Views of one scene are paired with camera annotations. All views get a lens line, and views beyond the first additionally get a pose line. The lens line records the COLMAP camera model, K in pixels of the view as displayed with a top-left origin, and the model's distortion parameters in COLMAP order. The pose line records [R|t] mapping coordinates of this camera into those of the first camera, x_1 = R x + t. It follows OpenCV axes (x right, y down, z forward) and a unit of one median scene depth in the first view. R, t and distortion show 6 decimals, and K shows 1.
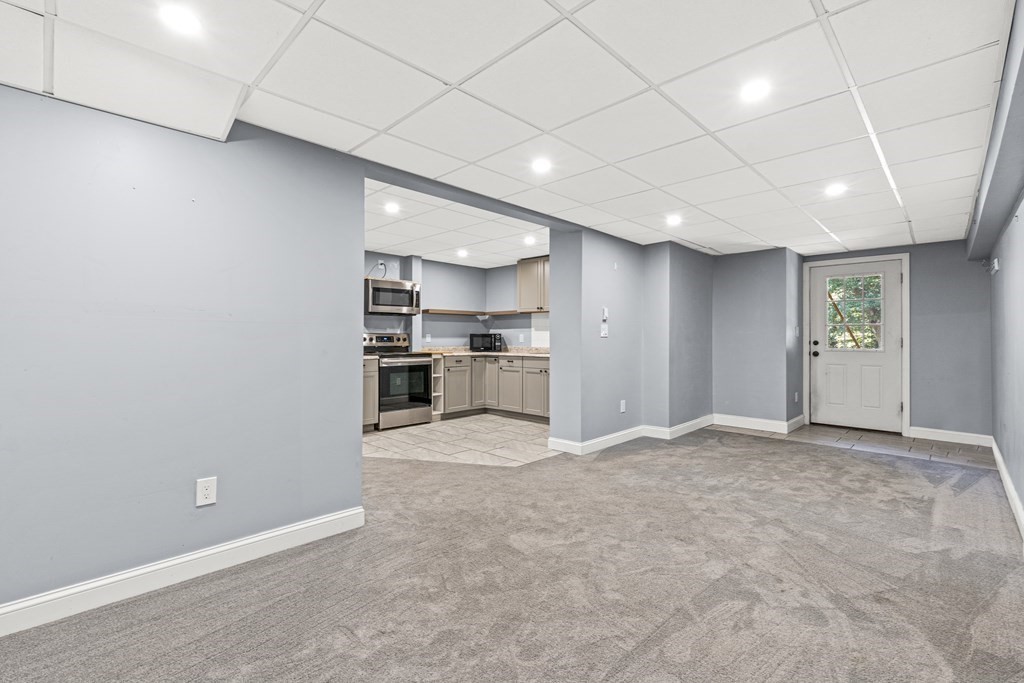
lens RADIAL K [[455.9, 0, 513.6], [0, 455.9, 340.3], [0, 0, 1]] dist [0.000993, -0.000964]
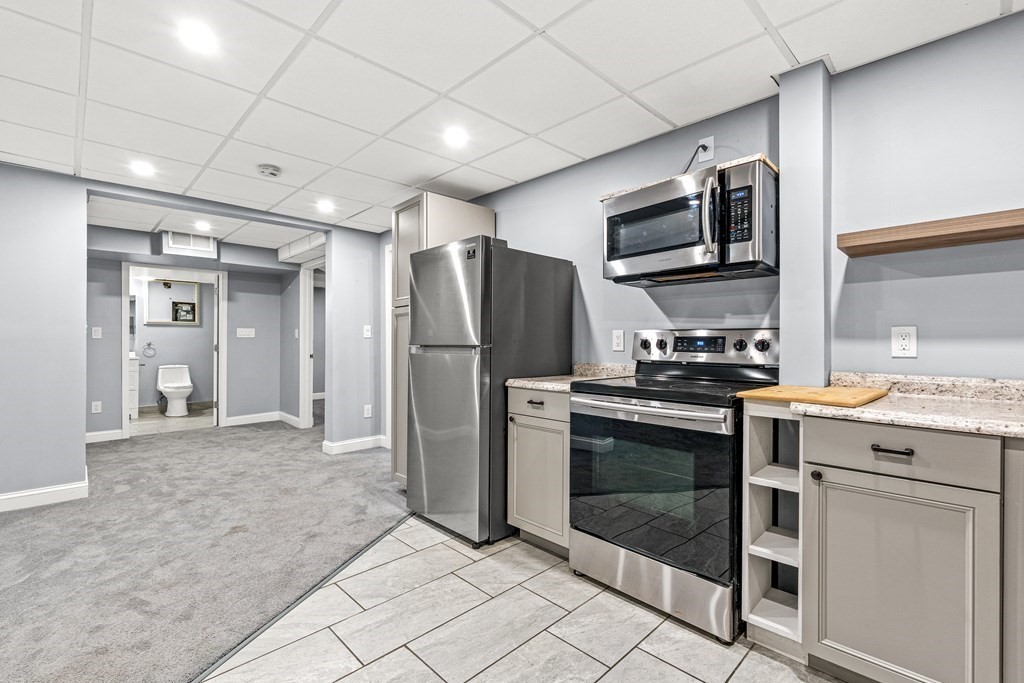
lens RADIAL K [[455.9, 0, 517.1], [0, 455.9, 344.6], [0, 0, 1]] dist [0.000993, -0.000964]
pose [[-0.011925, 0.004155, -0.999920, 0.089138], [-0.006935, 0.999967, 0.004238, -0.002479], [0.999905, 0.006985, -0.011896, 0.821573]]
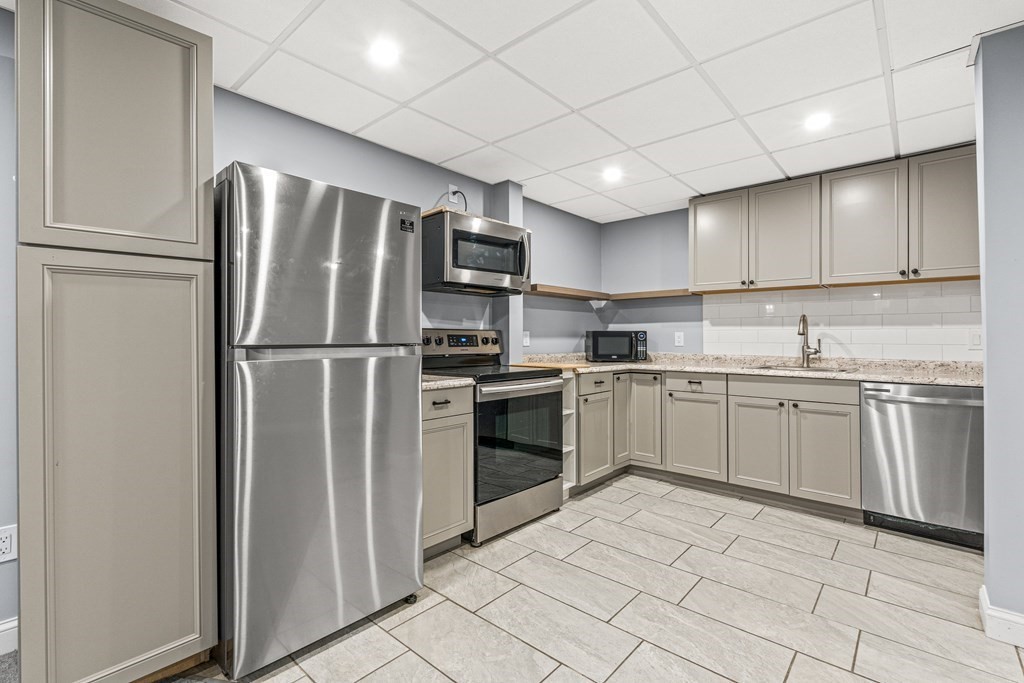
lens RADIAL K [[455.9, 0, 516.7], [0, 455.9, 335.5], [0, 0, 1]] dist [0.000993, -0.000964]
pose [[0.998686, -0.000226, 0.051239, -0.238914], [0.000909, 0.999911, -0.013301, -0.001222], [-0.051231, 0.013330, 0.998598, 0.477616]]
